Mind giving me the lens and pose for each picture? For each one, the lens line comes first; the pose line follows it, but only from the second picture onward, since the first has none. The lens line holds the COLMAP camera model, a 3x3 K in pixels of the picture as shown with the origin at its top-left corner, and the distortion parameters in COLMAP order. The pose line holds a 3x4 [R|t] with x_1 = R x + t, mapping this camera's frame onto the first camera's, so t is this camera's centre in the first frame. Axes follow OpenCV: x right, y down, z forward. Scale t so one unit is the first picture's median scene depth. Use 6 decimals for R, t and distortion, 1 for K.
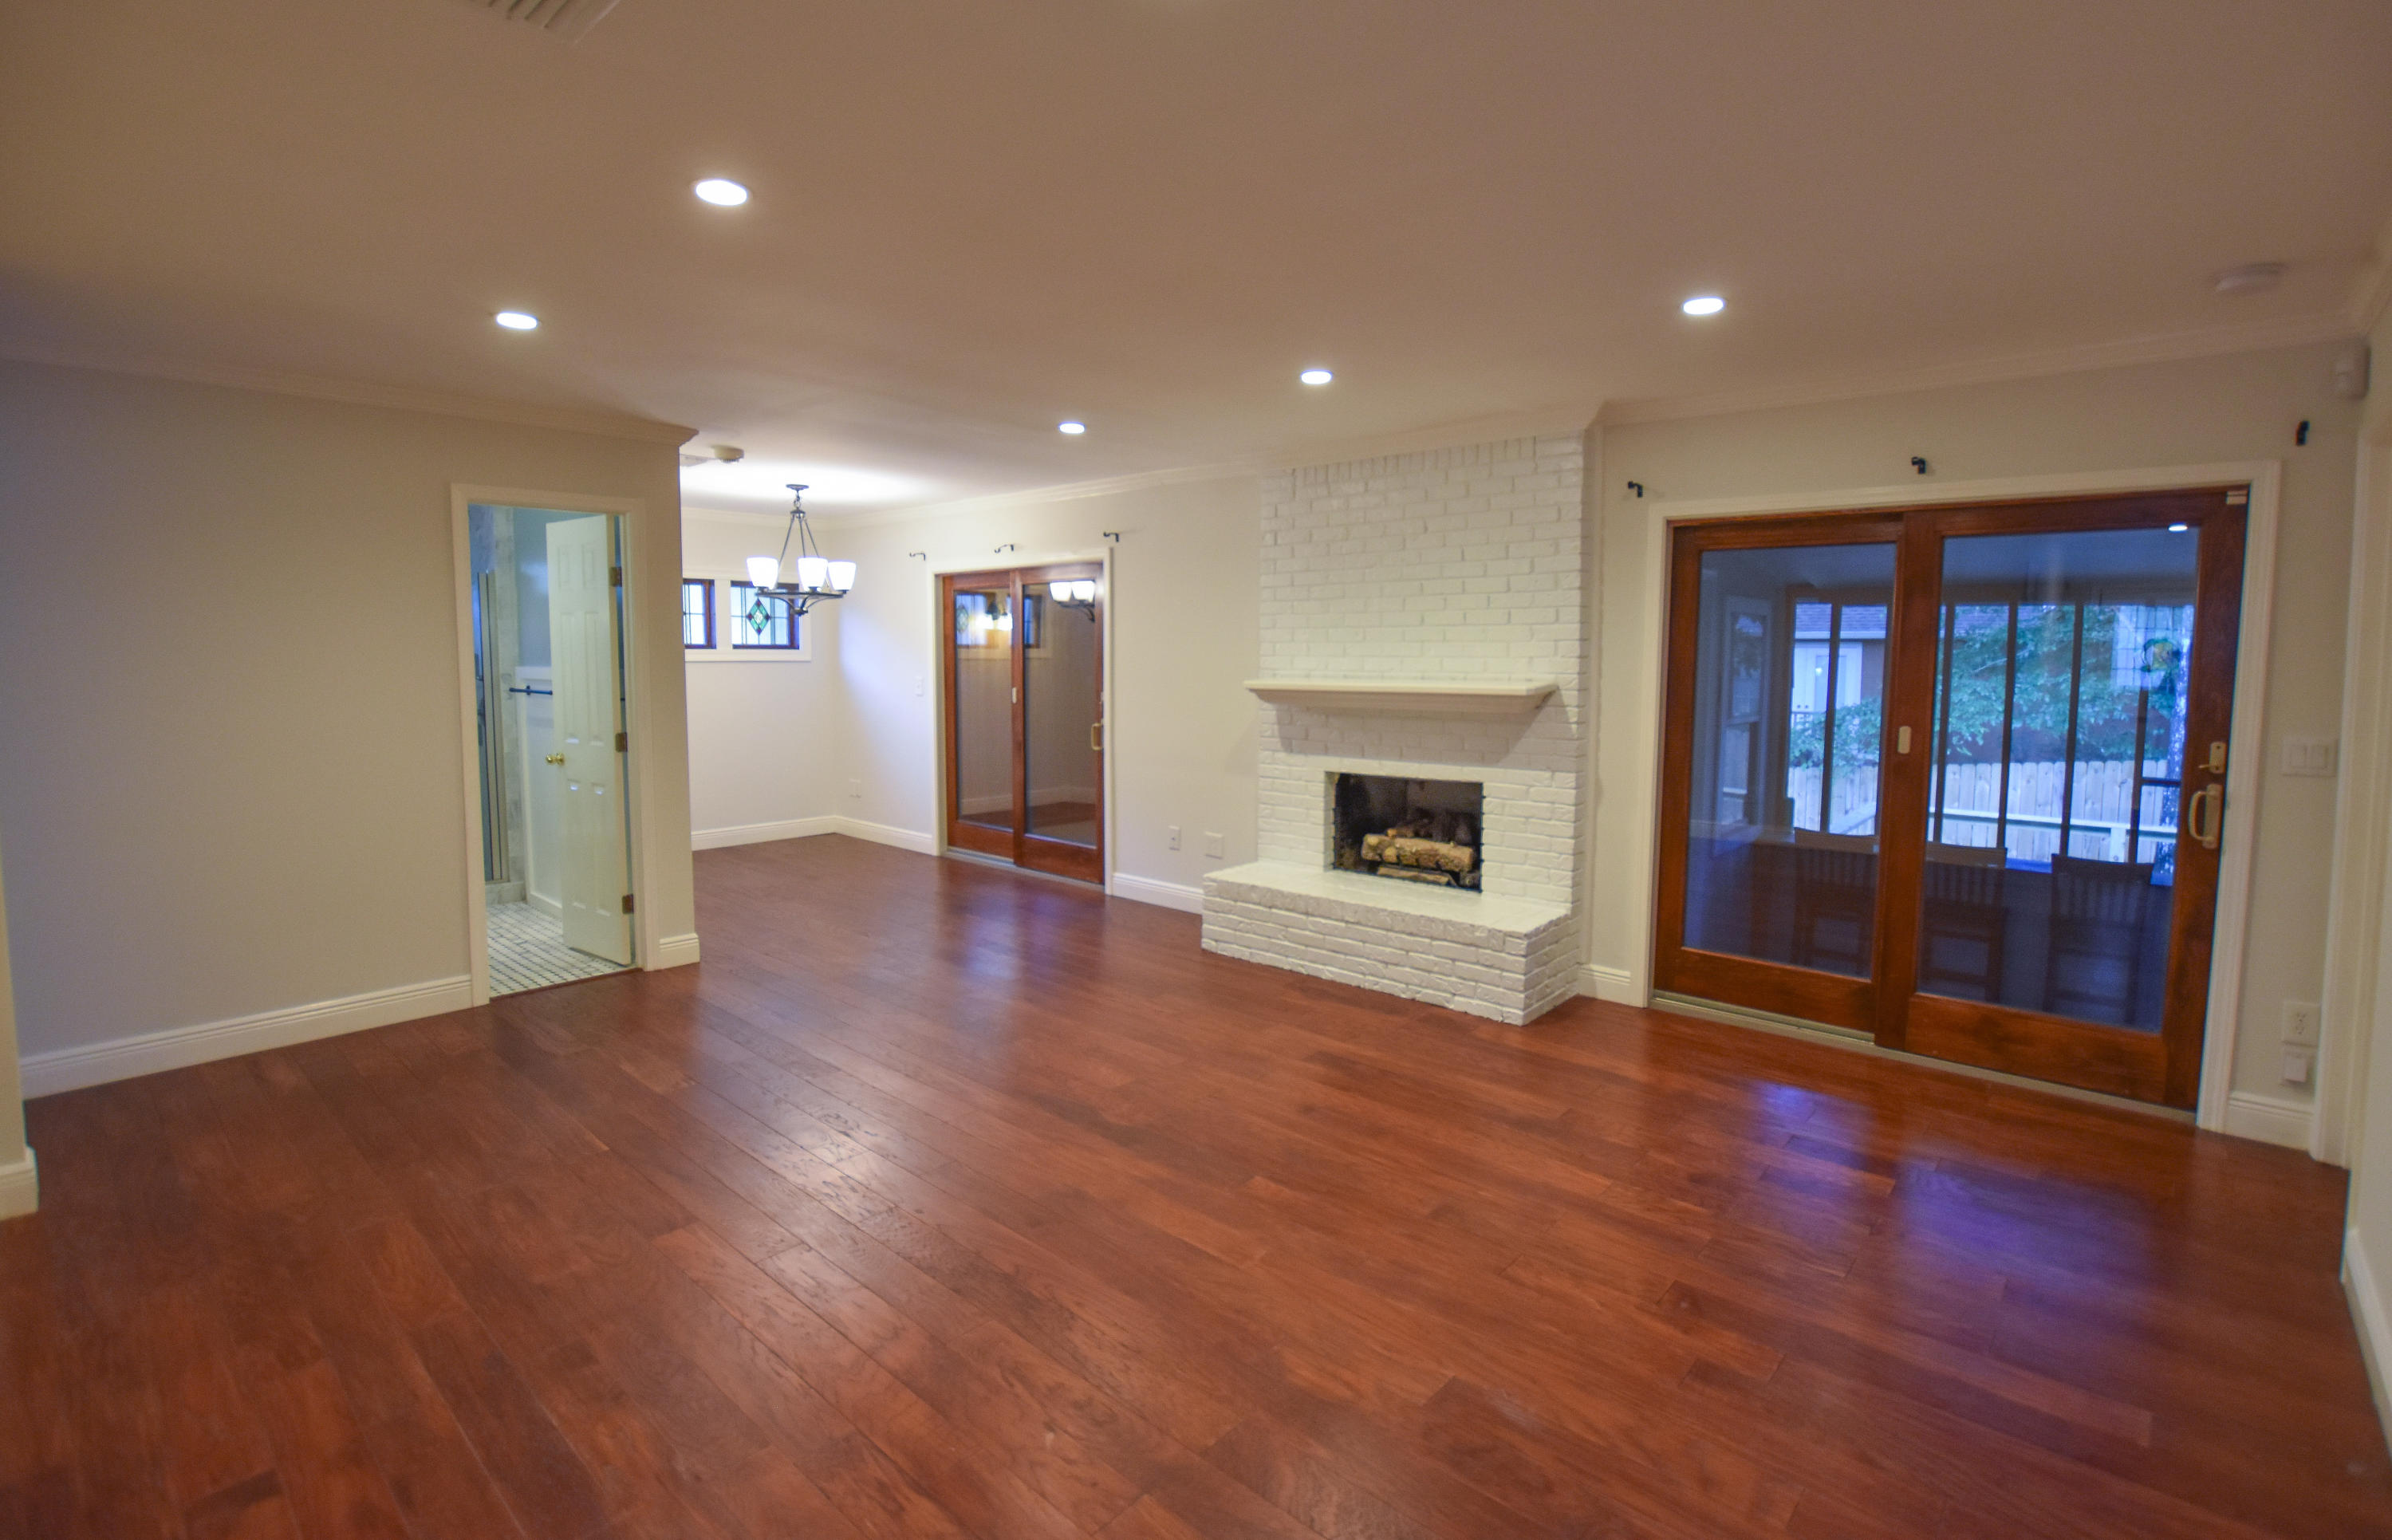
lens RADIAL K [[1084.4, 0, 1196.0], [0, 1084.4, 770.0], [0, 0, 1]] dist [-0.002144, 0.000015]
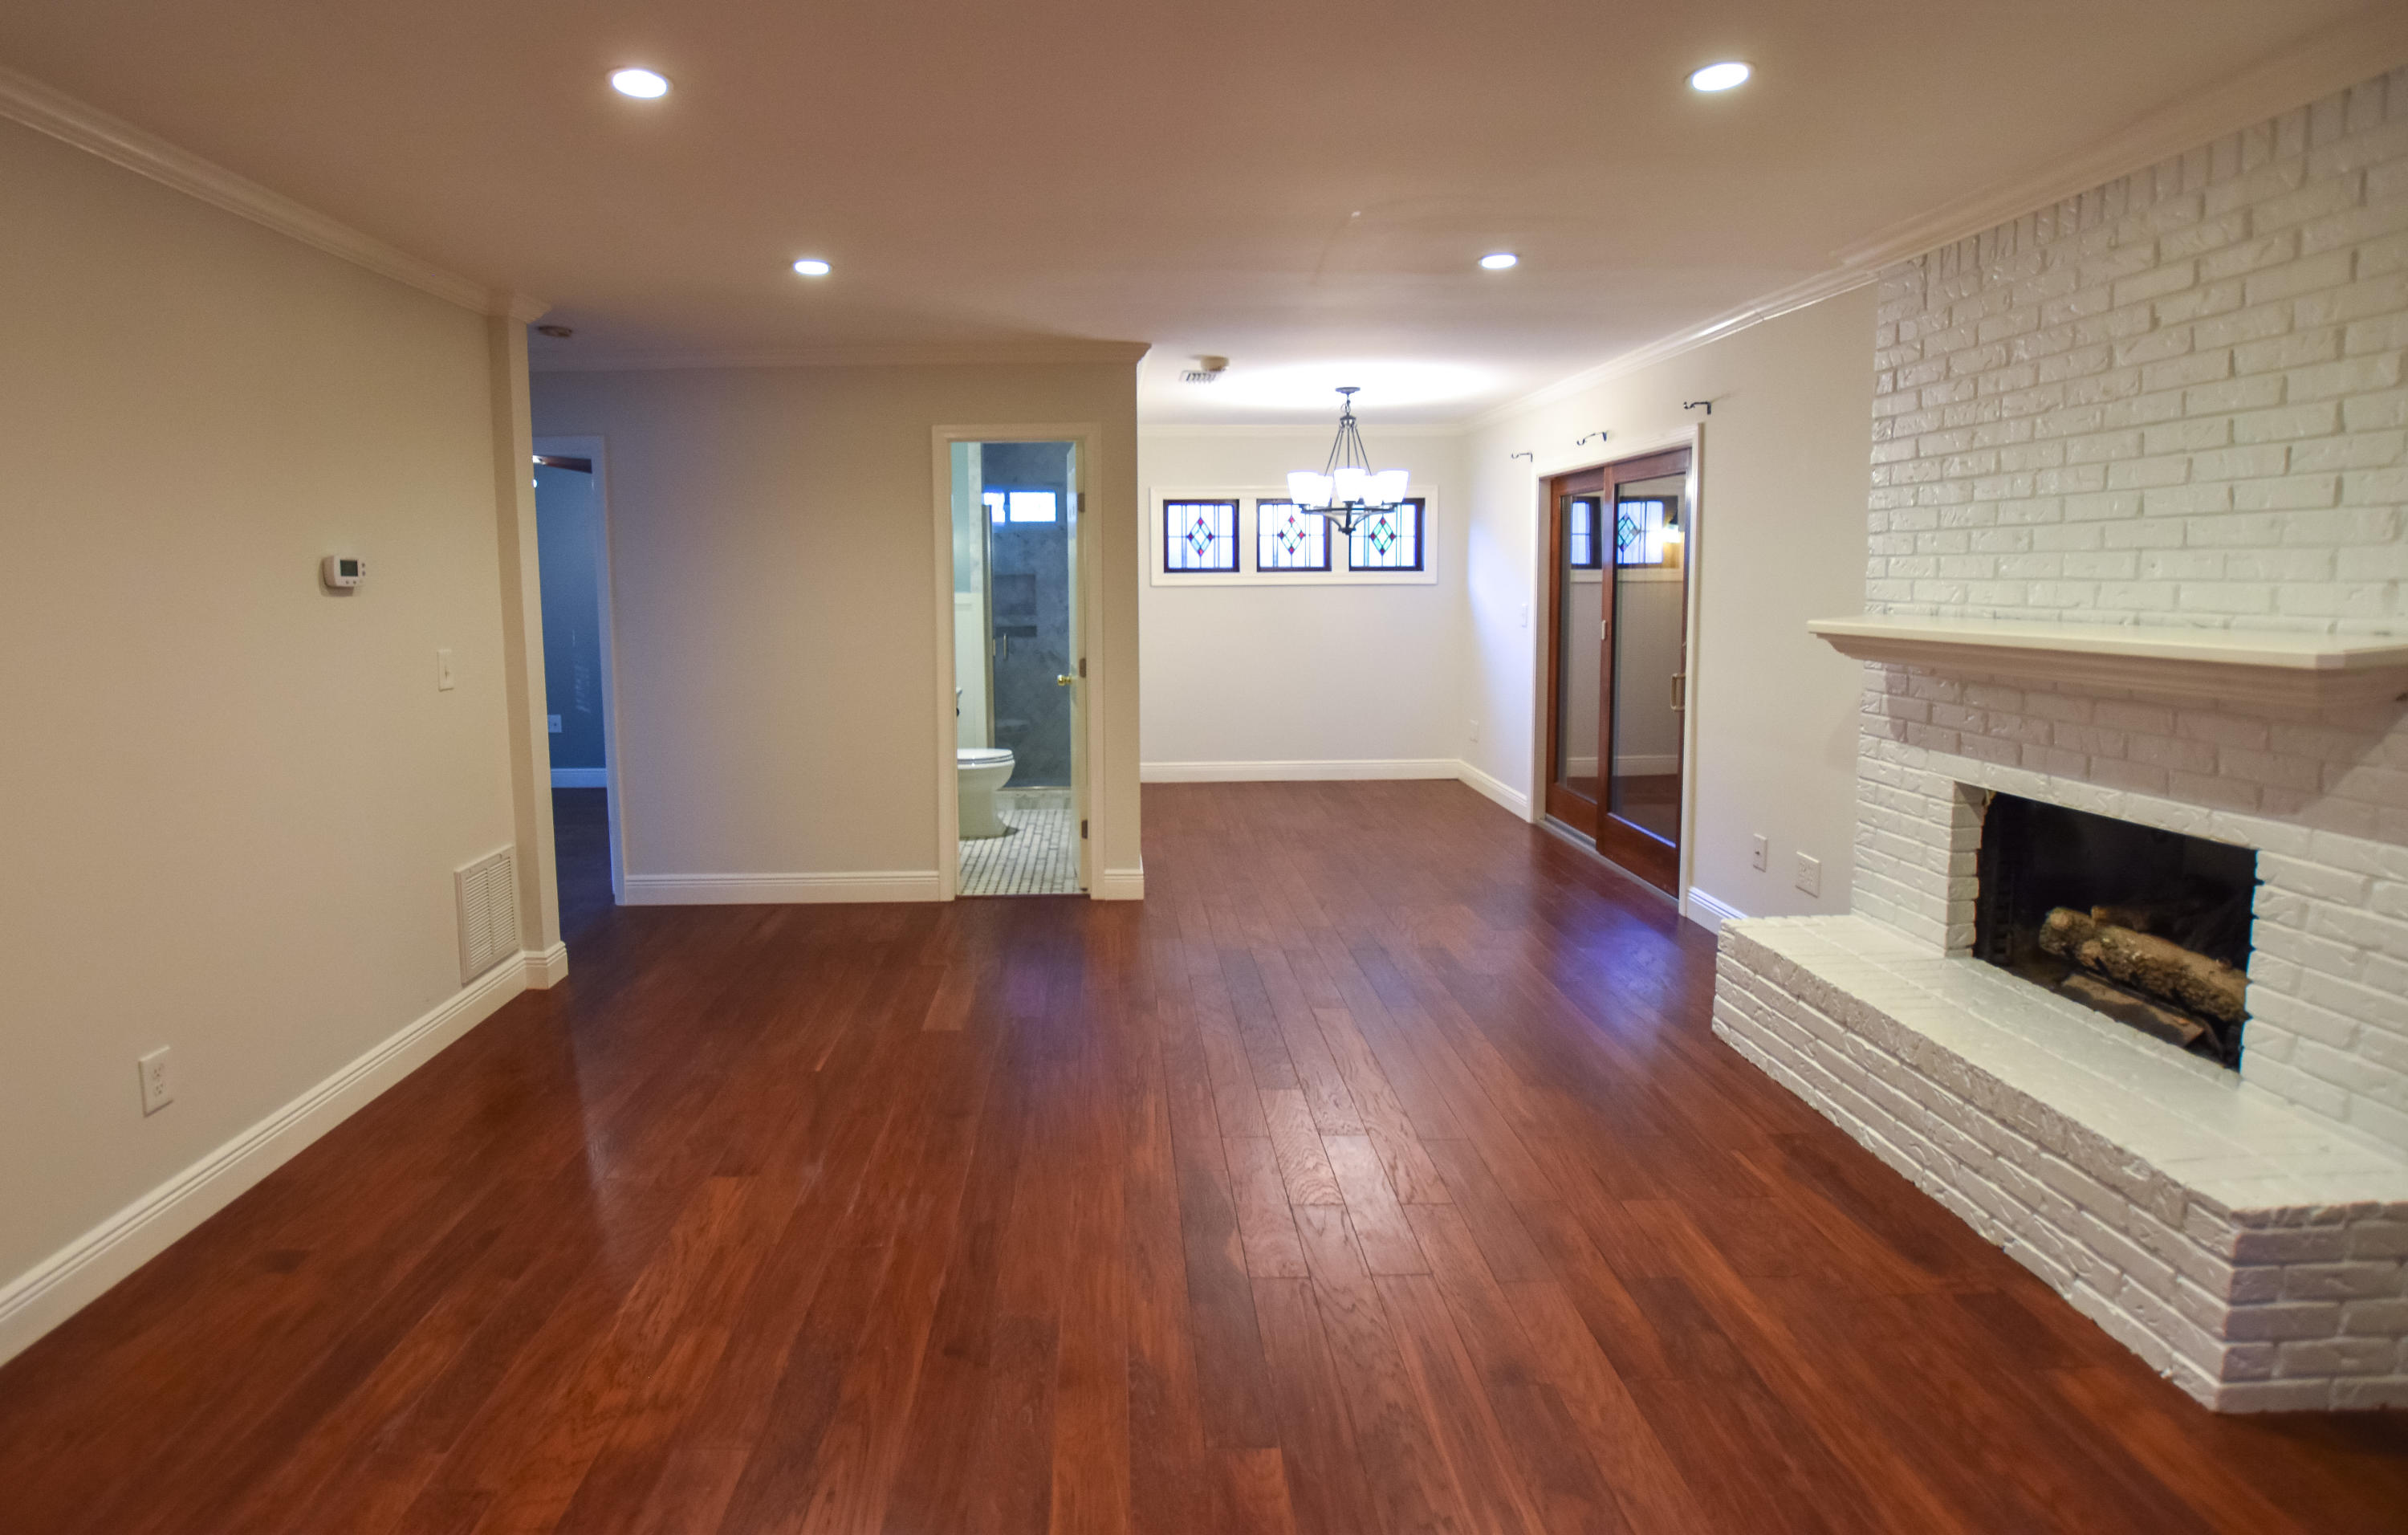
lens RADIAL K [[1131.2, 0, 1199.2], [0, 1131.2, 685.9], [0, 0, 1]] dist [-0.026333, 0.007615]
pose [[0.691385, 0.064833, -0.719572, 0.266539], [-0.070432, 0.997270, 0.022180, -0.034403], [0.719046, 0.035346, 0.694063, 0.313588]]
